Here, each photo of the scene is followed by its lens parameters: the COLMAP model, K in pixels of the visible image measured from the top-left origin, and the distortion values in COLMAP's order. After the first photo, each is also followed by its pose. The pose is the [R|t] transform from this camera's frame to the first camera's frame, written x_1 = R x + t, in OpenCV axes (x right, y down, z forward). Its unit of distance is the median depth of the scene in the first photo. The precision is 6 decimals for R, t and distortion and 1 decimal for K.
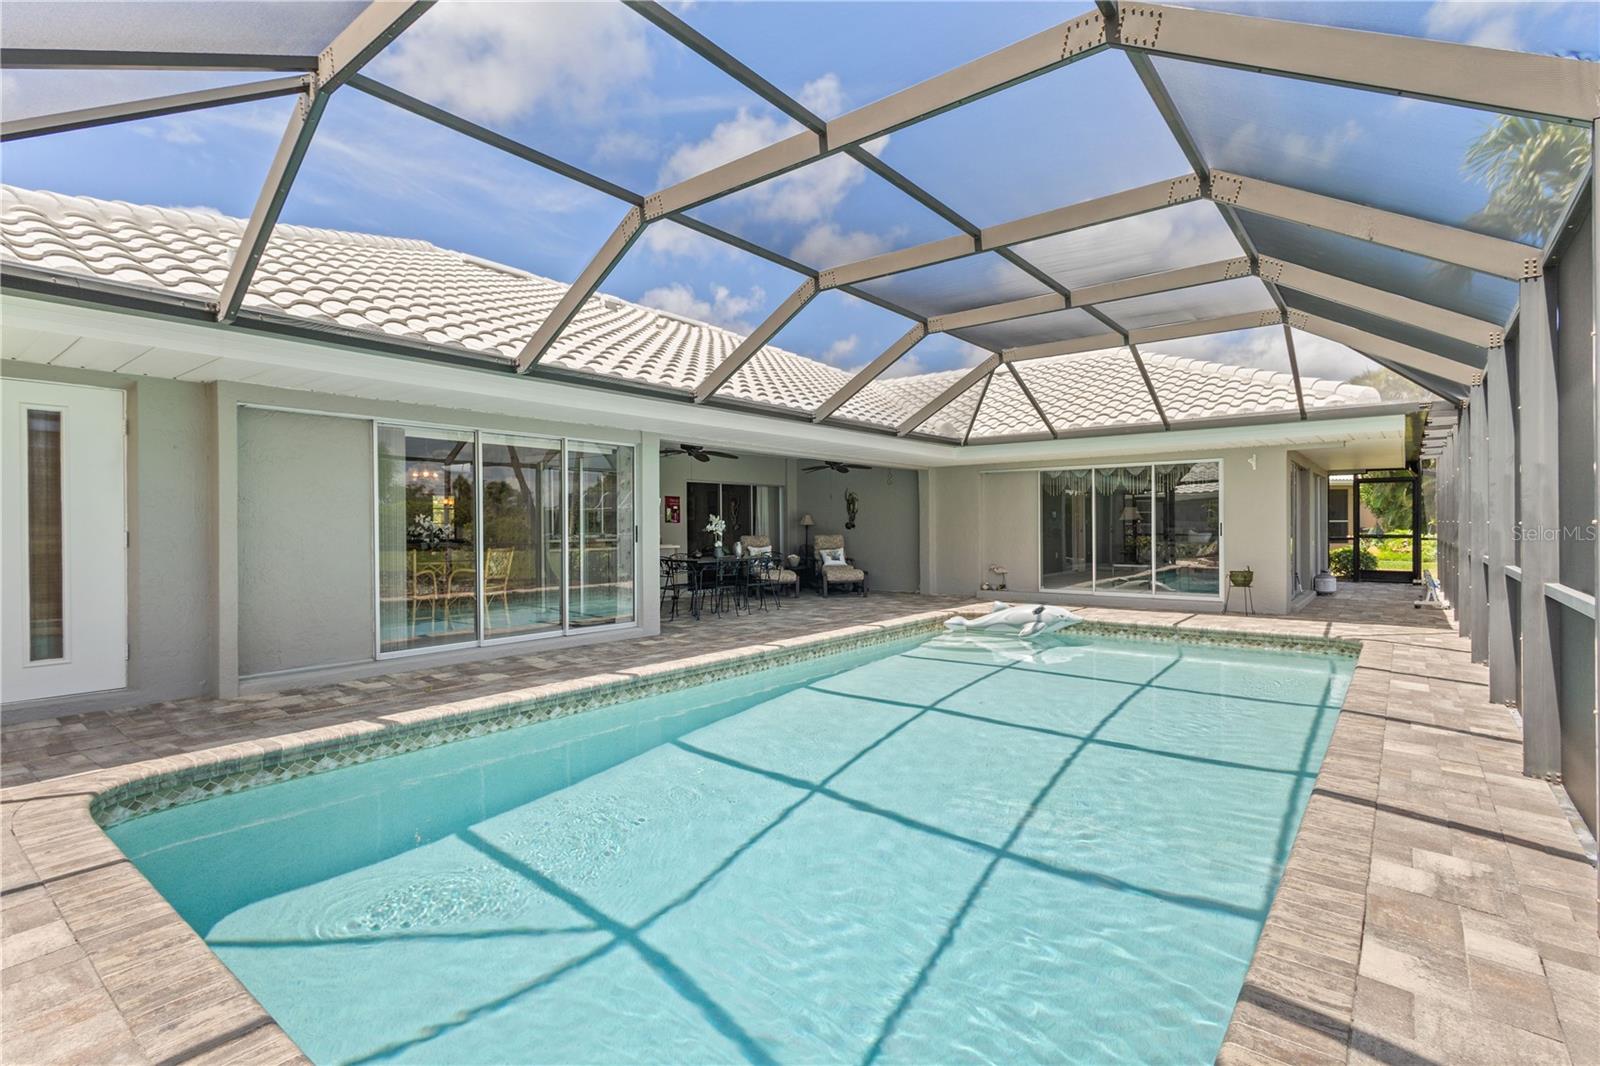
lens RADIAL K [[752.2, 0, 798.2], [0, 752.2, 530.2], [0, 0, 1]] dist [0.012076, -0.000928]
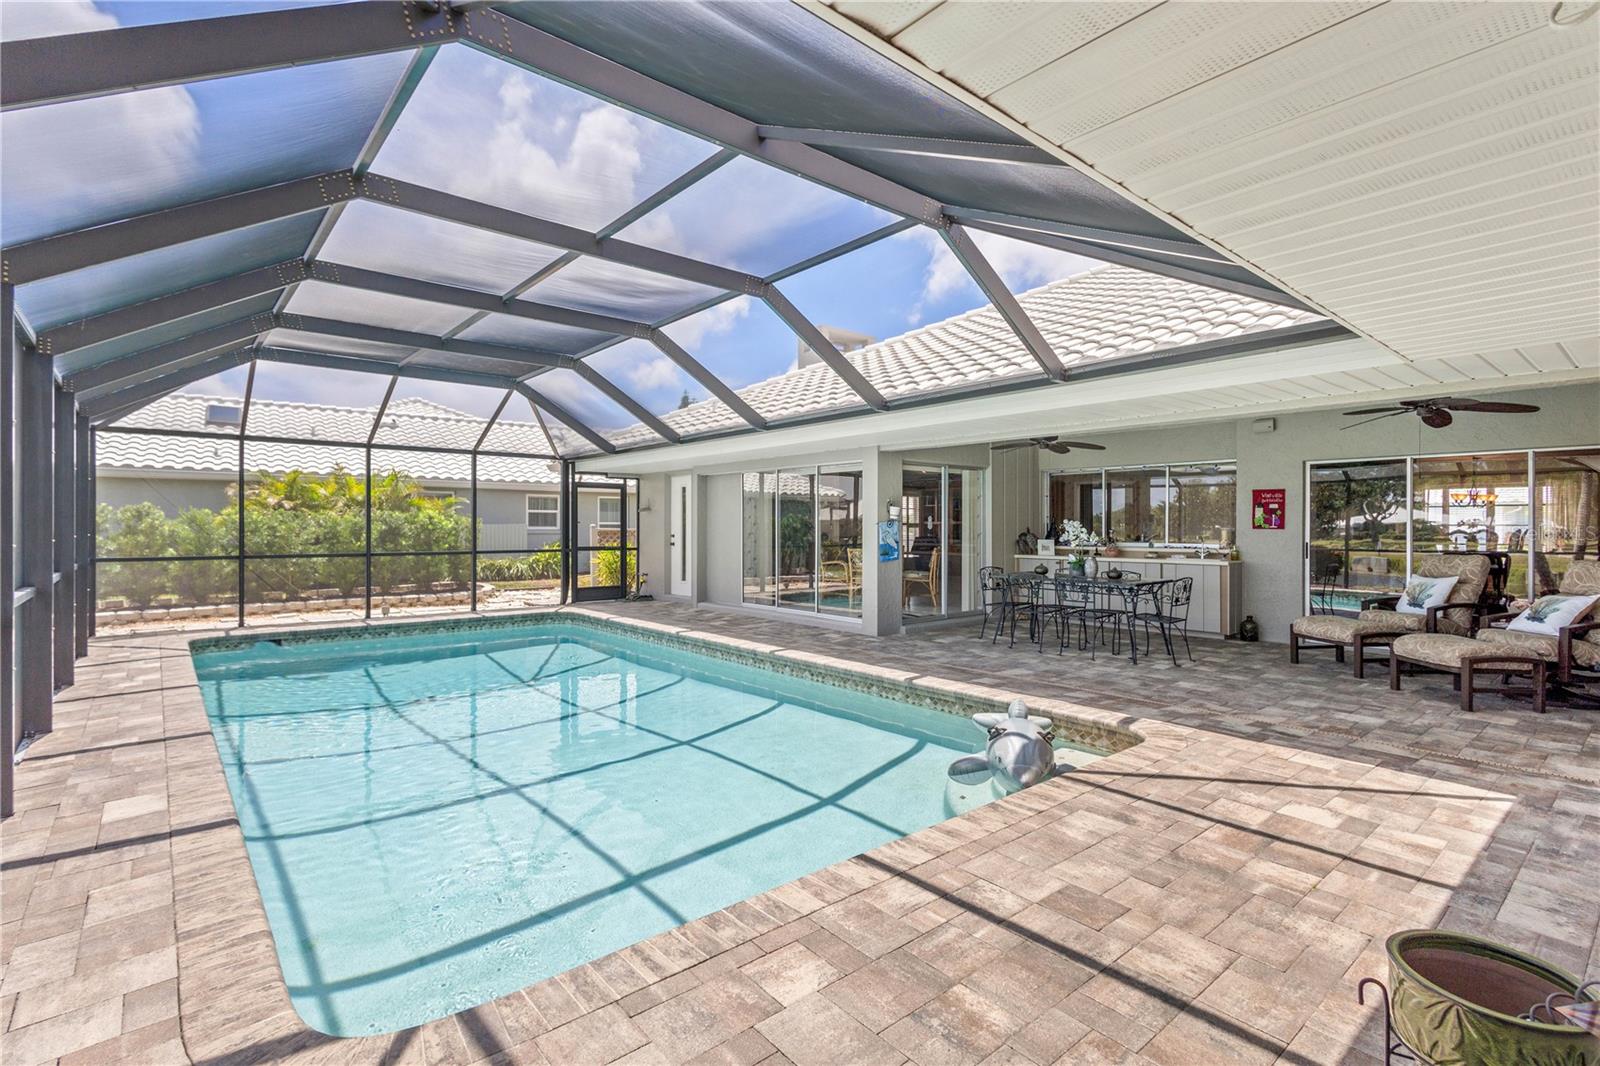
lens RADIAL K [[752.2, 0, 795.8], [0, 752.2, 534.9], [0, 0, 1]] dist [0.012076, -0.000928]
pose [[-0.195862, 0.015078, -0.980516, 0.859418], [-0.004118, 0.999860, 0.016198, -0.022352], [0.980623, 0.007210, -0.195772, 1.088226]]
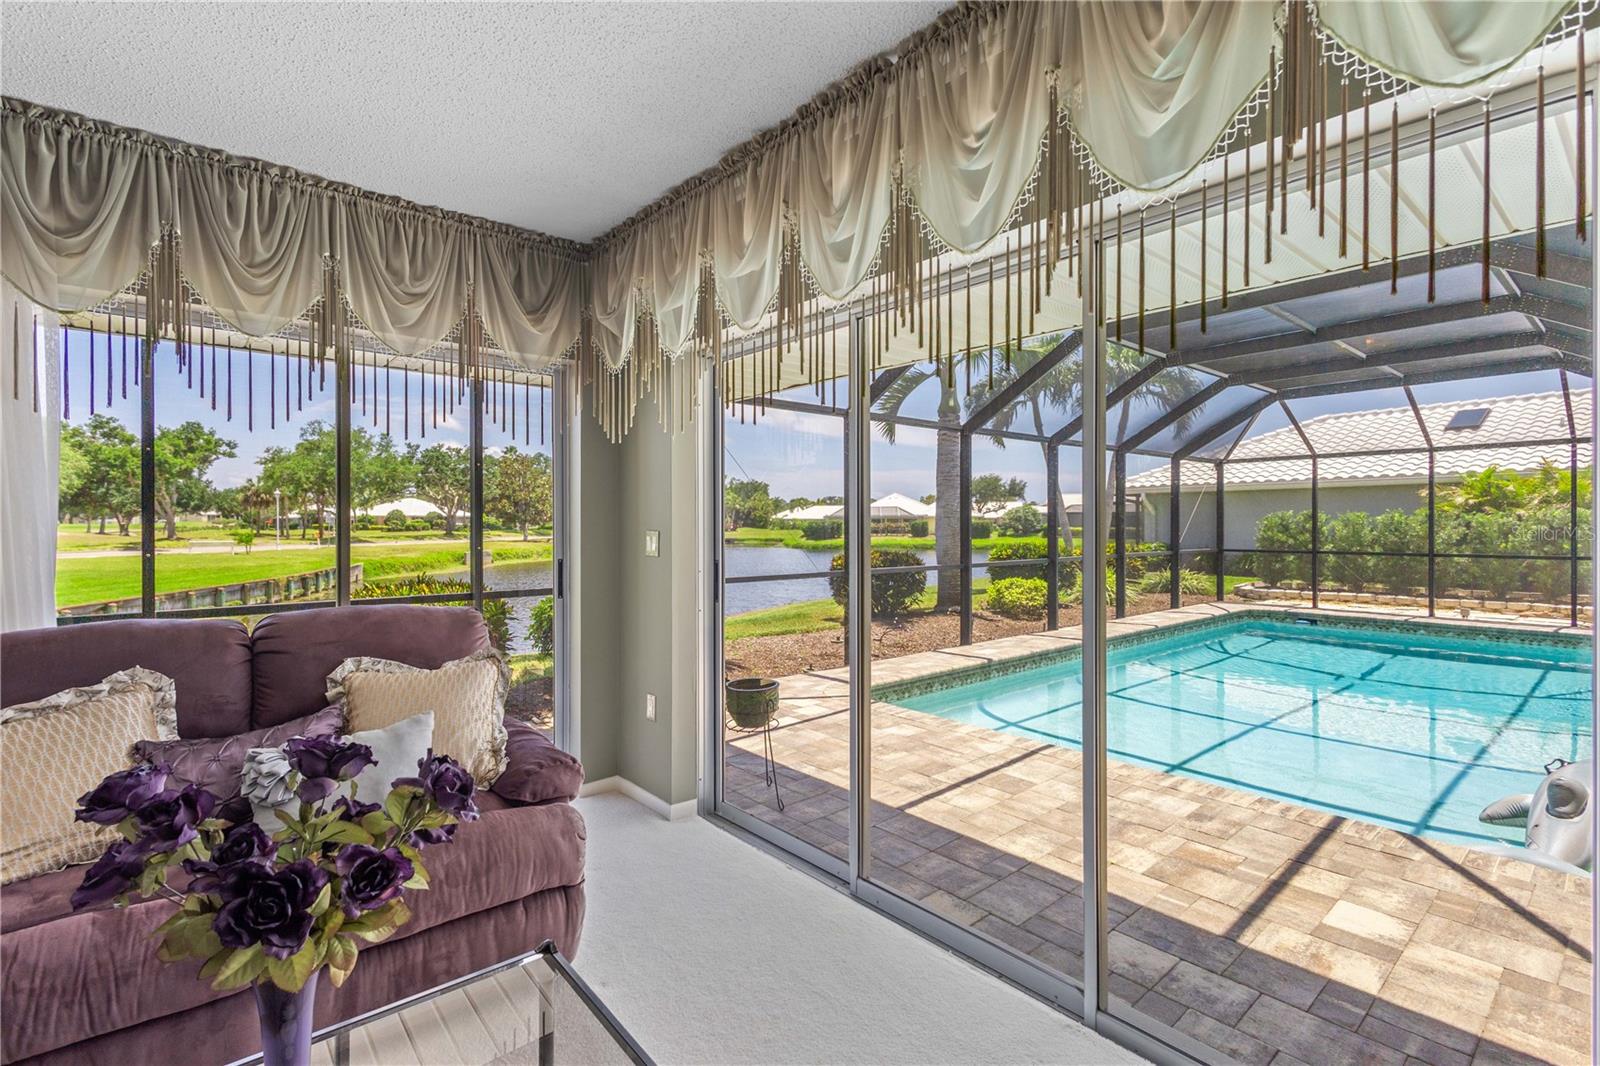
lens RADIAL K [[752.2, 0, 800.7], [0, 752.2, 524.0], [0, 0, 1]] dist [0.012076, -0.000928]
pose [[-0.982232, 0.000832, 0.187670, 0.574290], [0.002170, 0.999974, 0.006922, -0.029073], [-0.187659, 0.007206, -0.982208, 1.620023]]
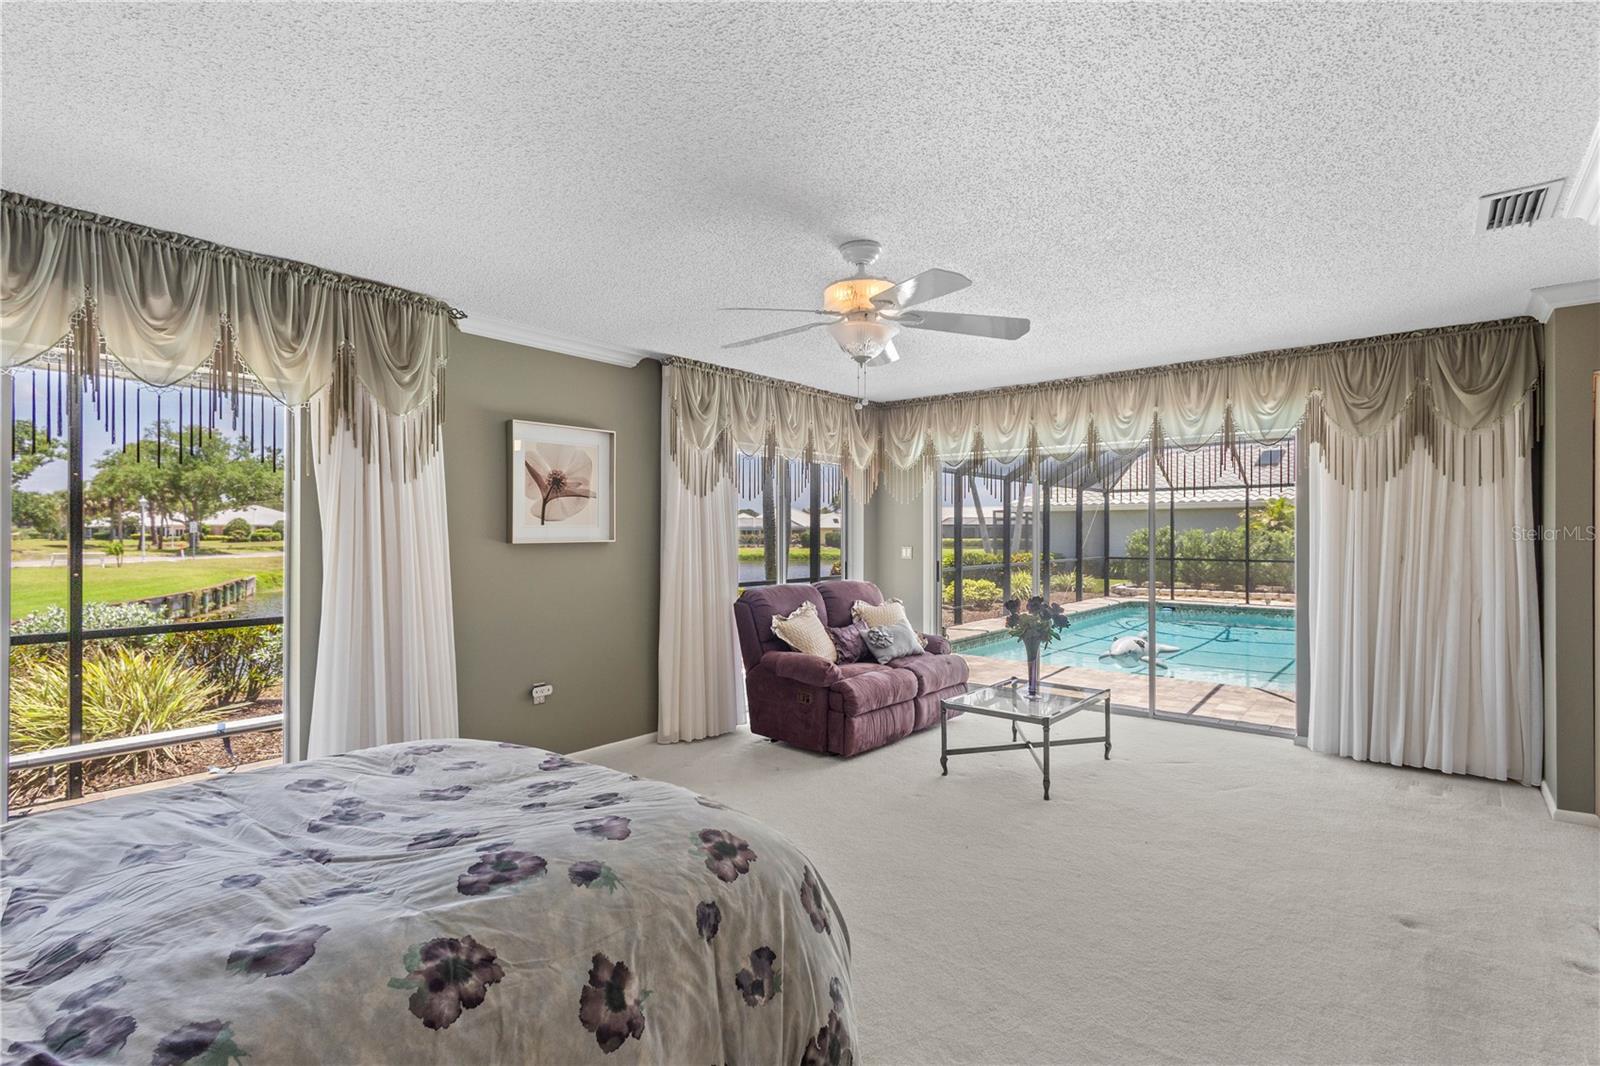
lens RADIAL K [[752.2, 0, 806.9], [0, 752.2, 537.0], [0, 0, 1]] dist [0.012076, -0.000928]
pose [[-0.999825, -0.001496, 0.018659, 0.808960], [-0.001307, 0.999948, 0.010141, -0.040313], [-0.018673, 0.010114, -0.999774, 2.022679]]
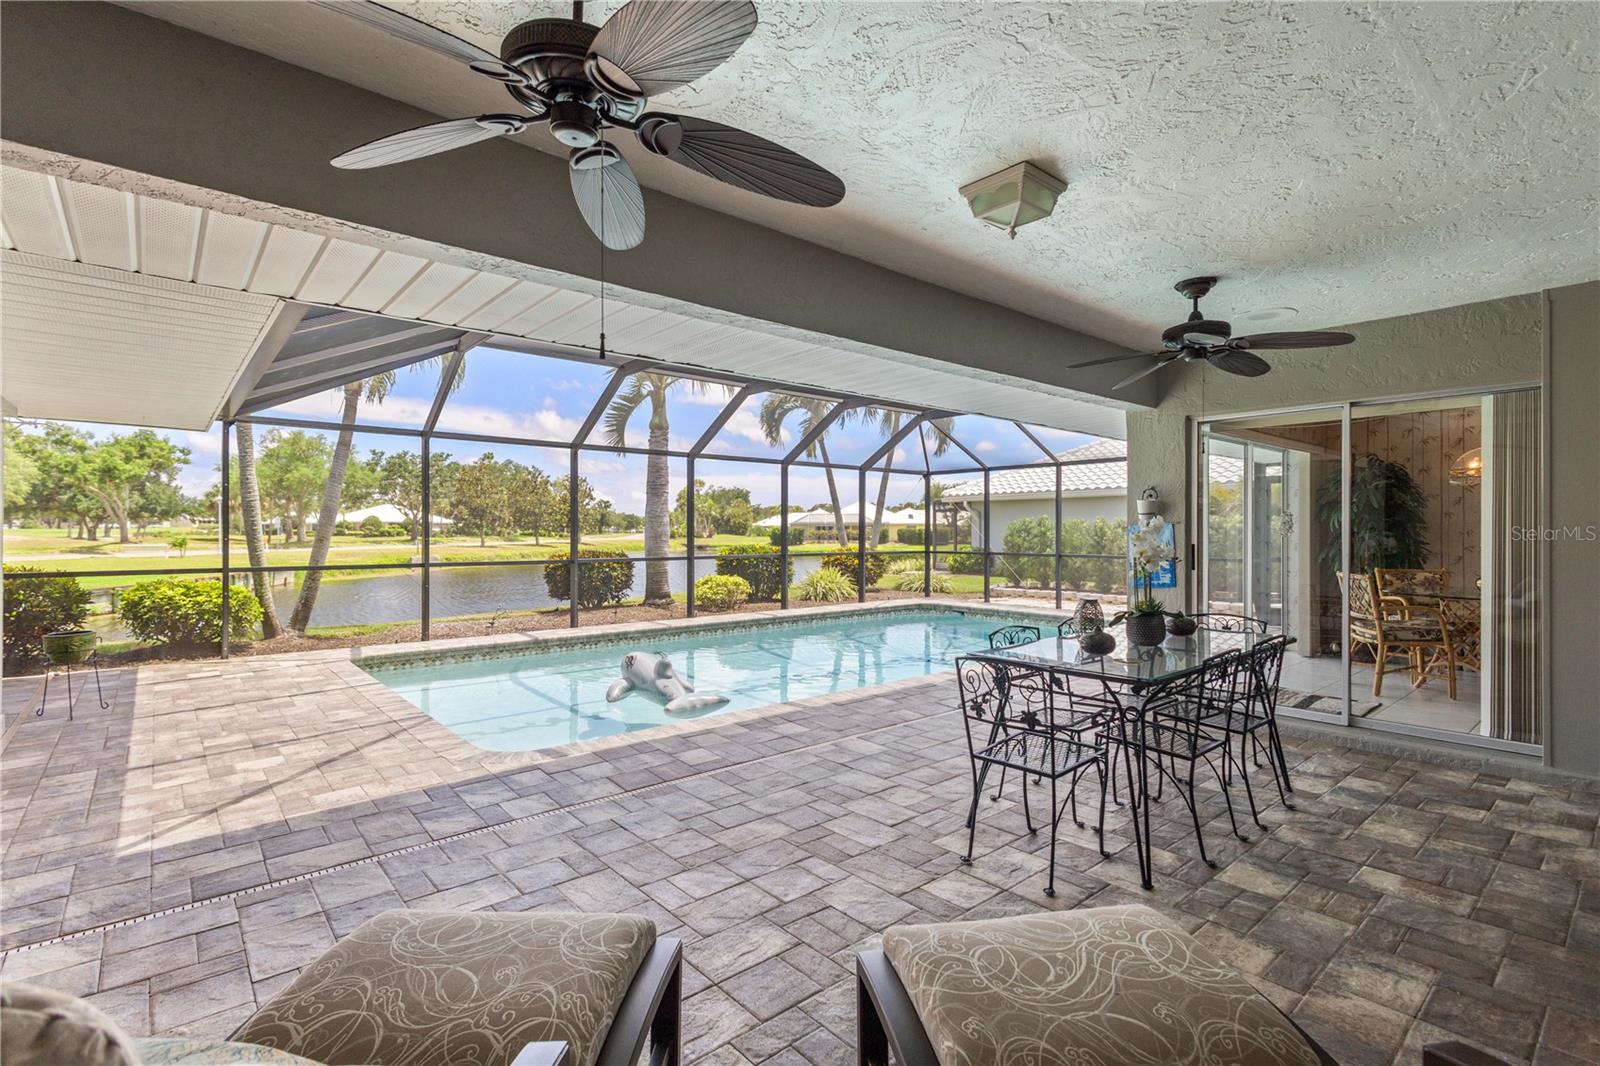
lens RADIAL K [[752.2, 0, 792.5], [0, 752.2, 519.2], [0, 0, 1]] dist [0.012076, -0.000928]
pose [[-0.982036, 0.000956, 0.188692, -0.019775], [-0.000752, 0.999959, -0.008982, -0.021866], [-0.188693, -0.008962, -0.981995, 1.697441]]
